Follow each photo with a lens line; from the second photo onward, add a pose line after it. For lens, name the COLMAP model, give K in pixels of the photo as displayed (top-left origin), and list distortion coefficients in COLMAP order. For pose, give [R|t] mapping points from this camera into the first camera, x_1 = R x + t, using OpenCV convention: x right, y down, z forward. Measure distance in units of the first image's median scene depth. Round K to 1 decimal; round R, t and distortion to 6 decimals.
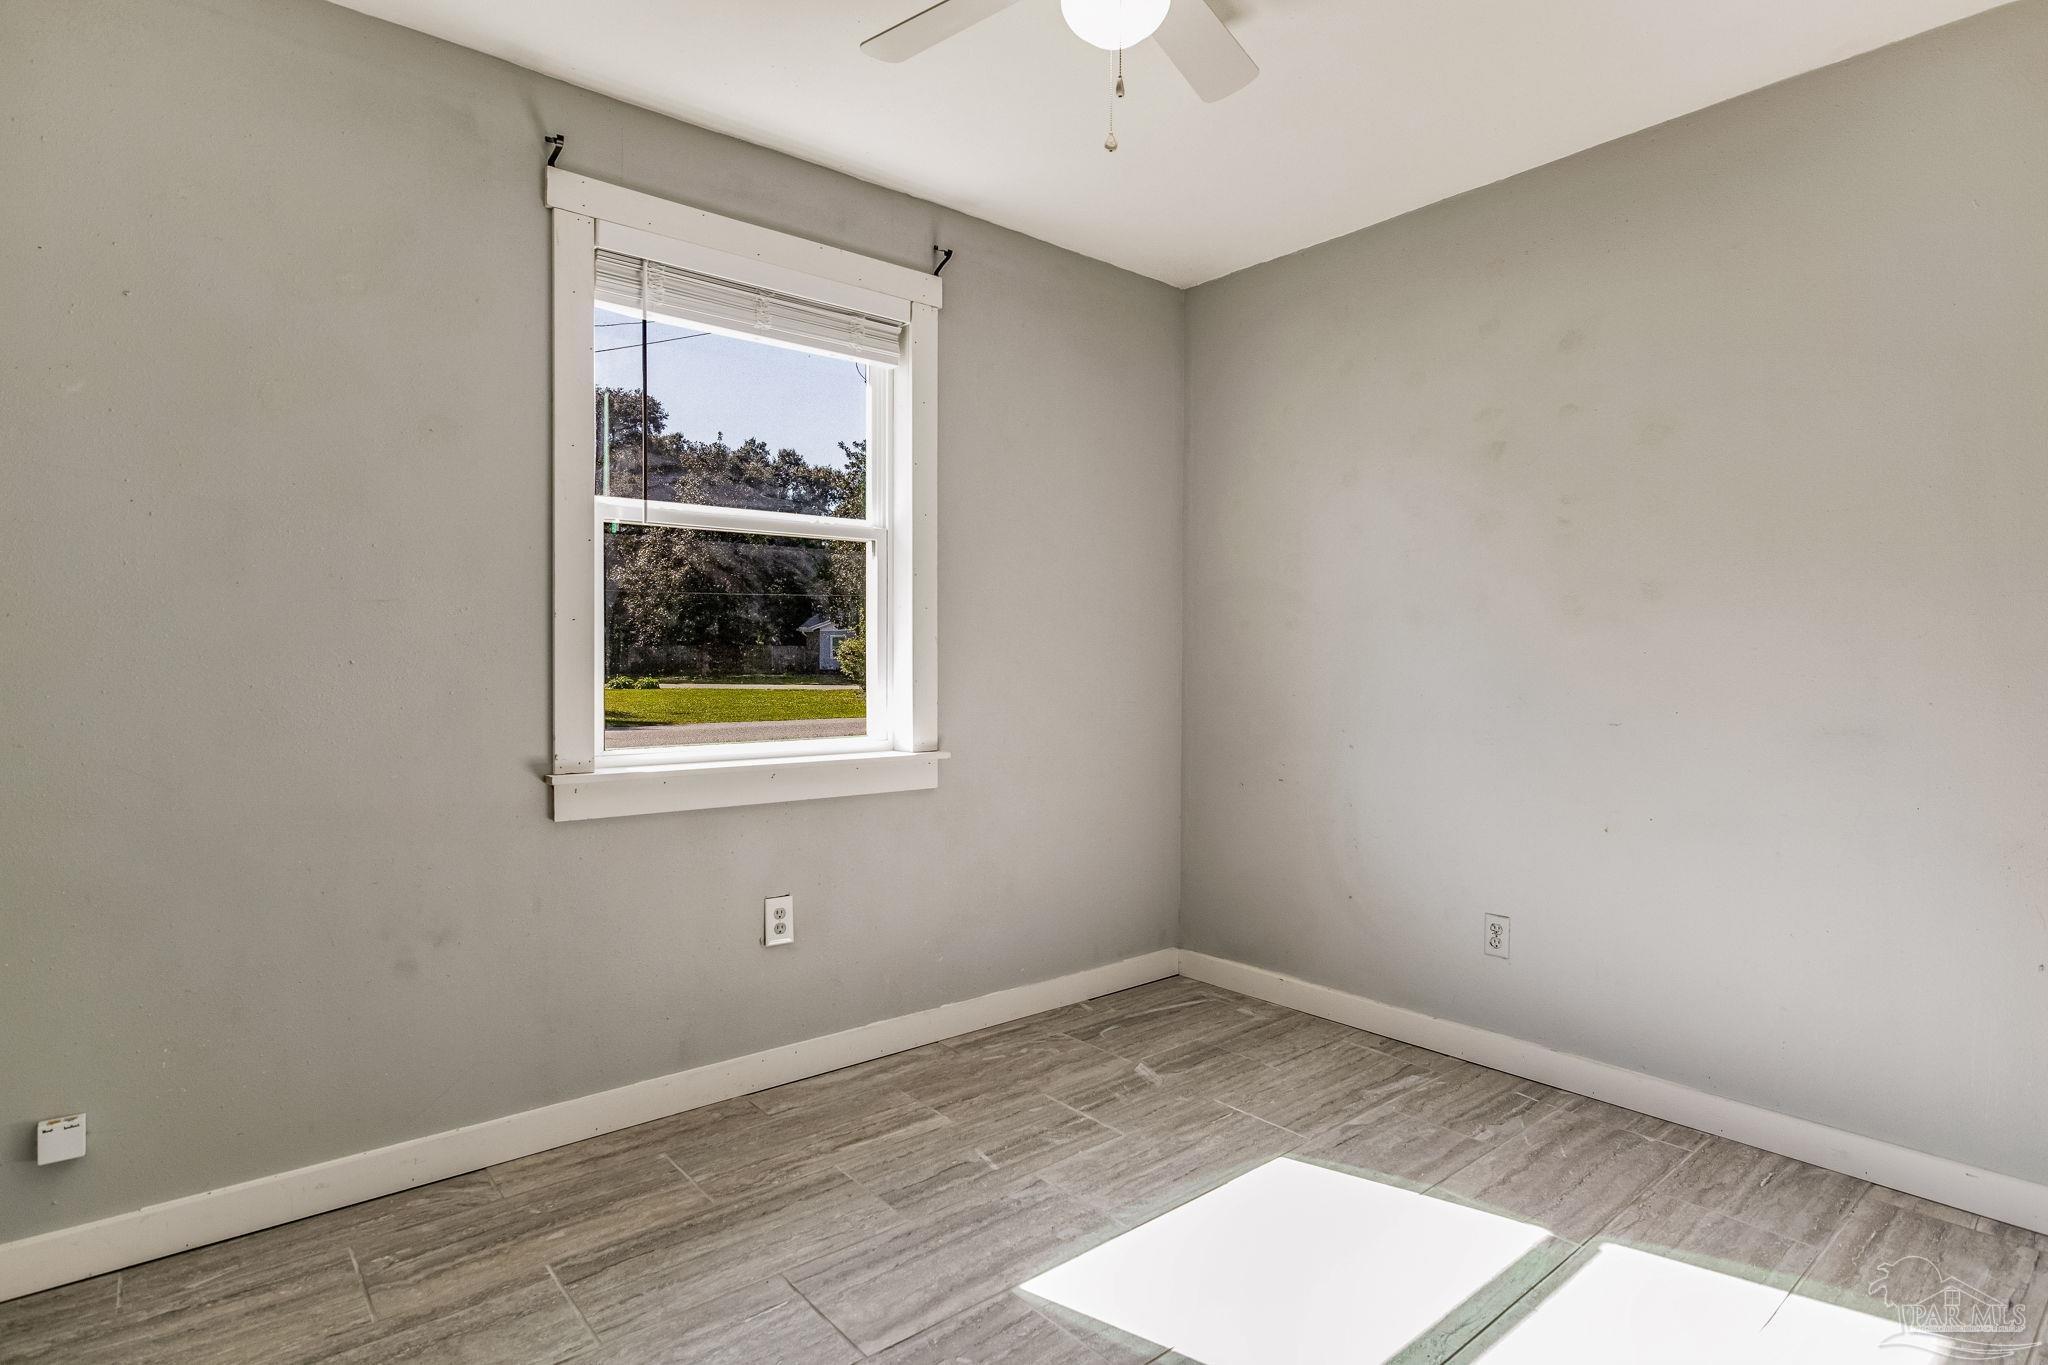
lens RADIAL K [[1075.8, 0, 1021.2], [0, 1075.8, 681.3], [0, 0, 1]] dist [0.023294, -0.000683]
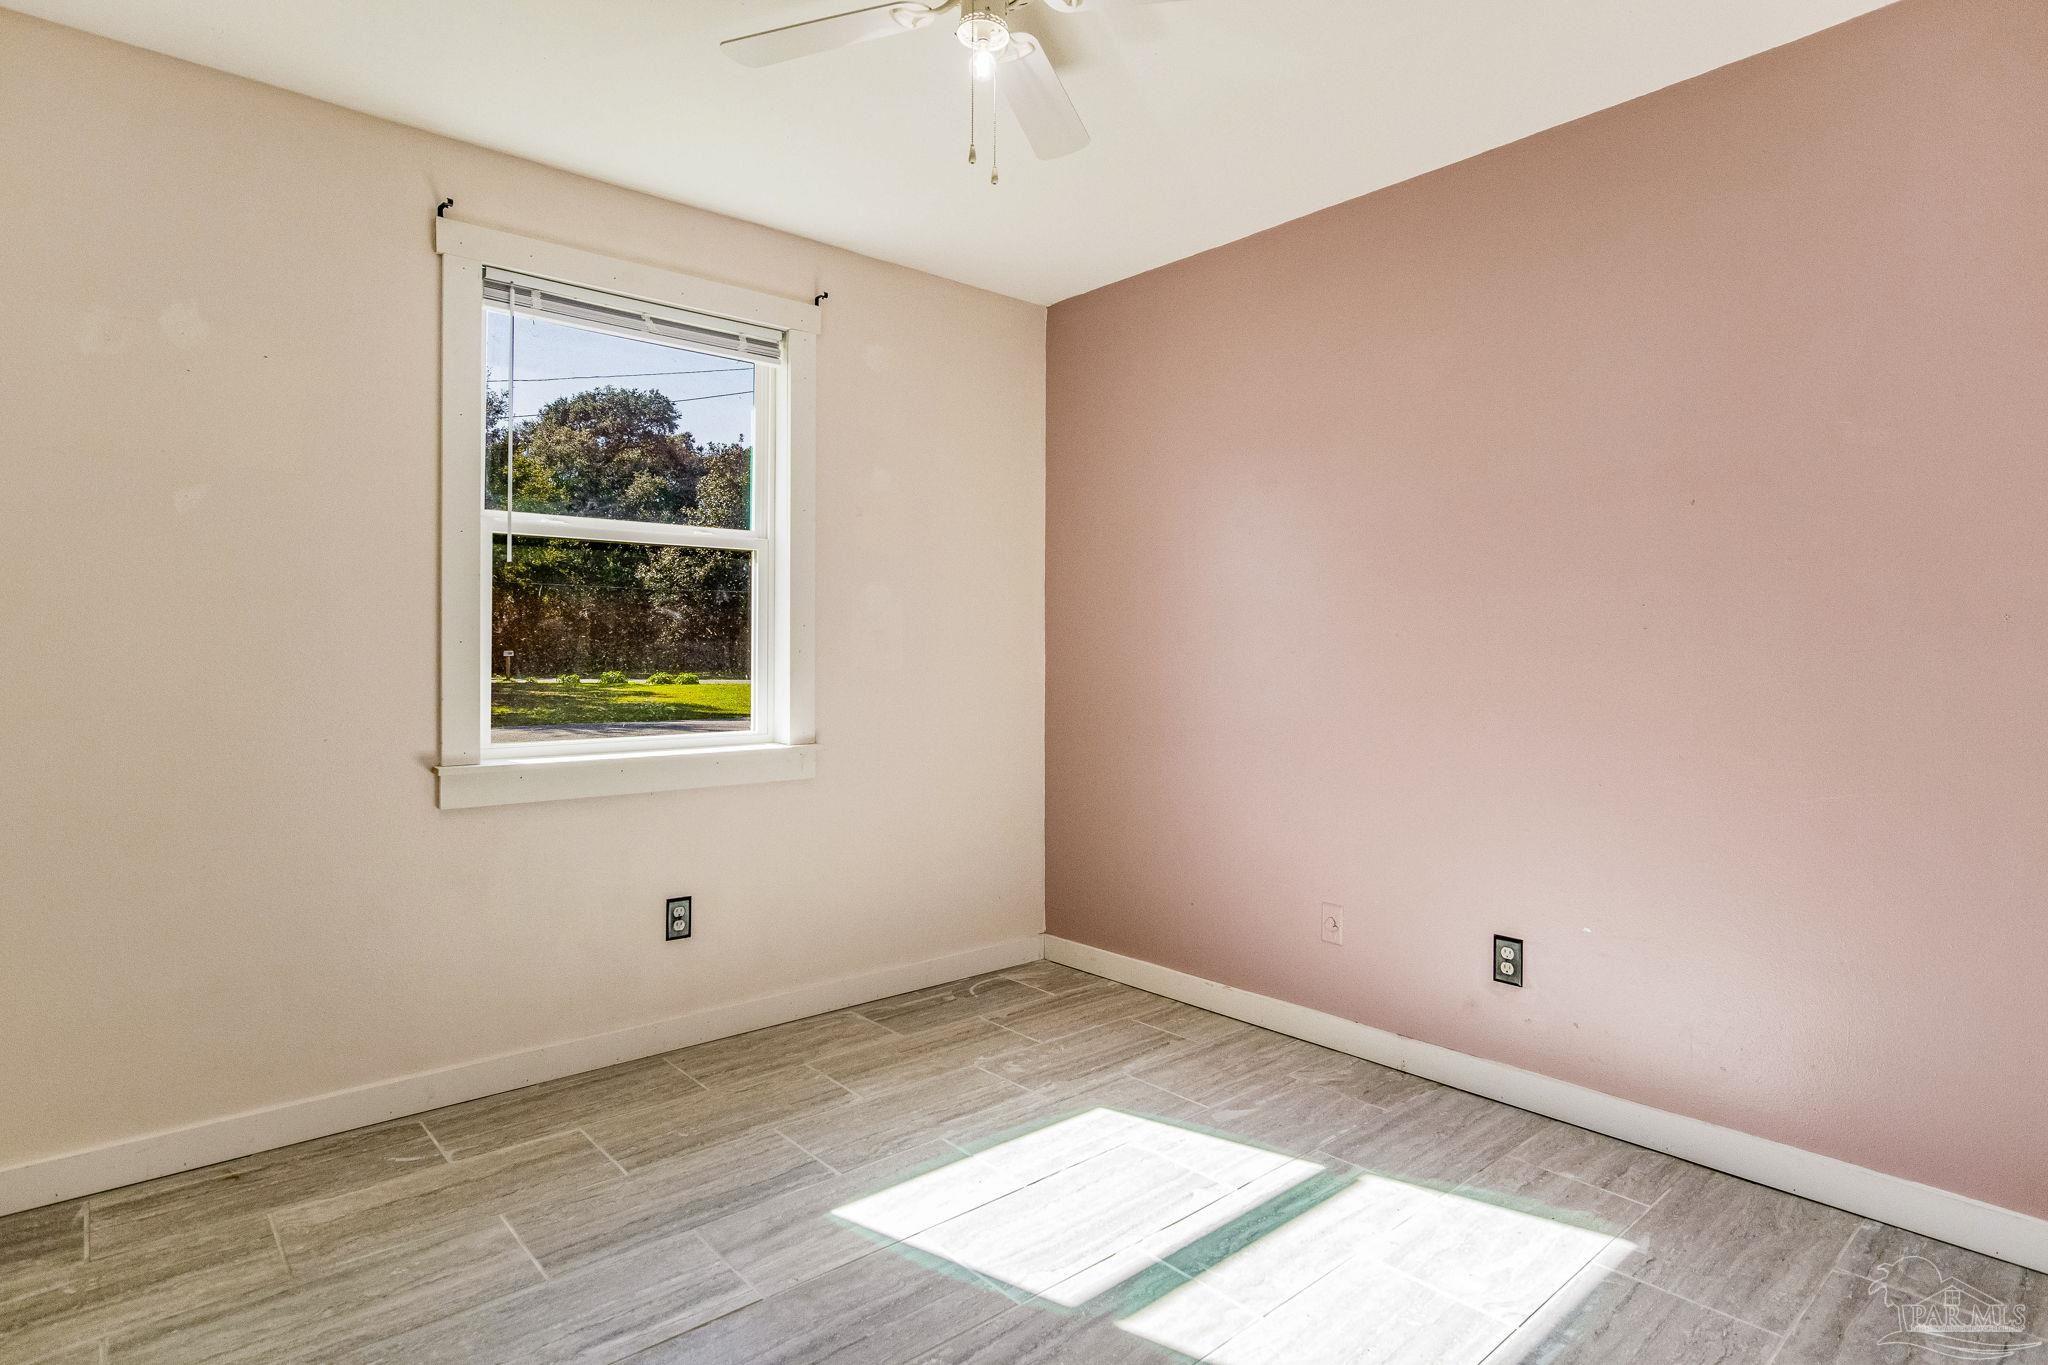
lens RADIAL K [[1075.8, 0, 1032.2], [0, 1075.8, 677.4], [0, 0, 1]] dist [0.023294, -0.000683]
pose [[0.999854, -0.009404, -0.014244, 0.157928], [0.009443, 0.999952, 0.002708, -0.002447], [0.014218, -0.002842, 0.999895, -0.085767]]
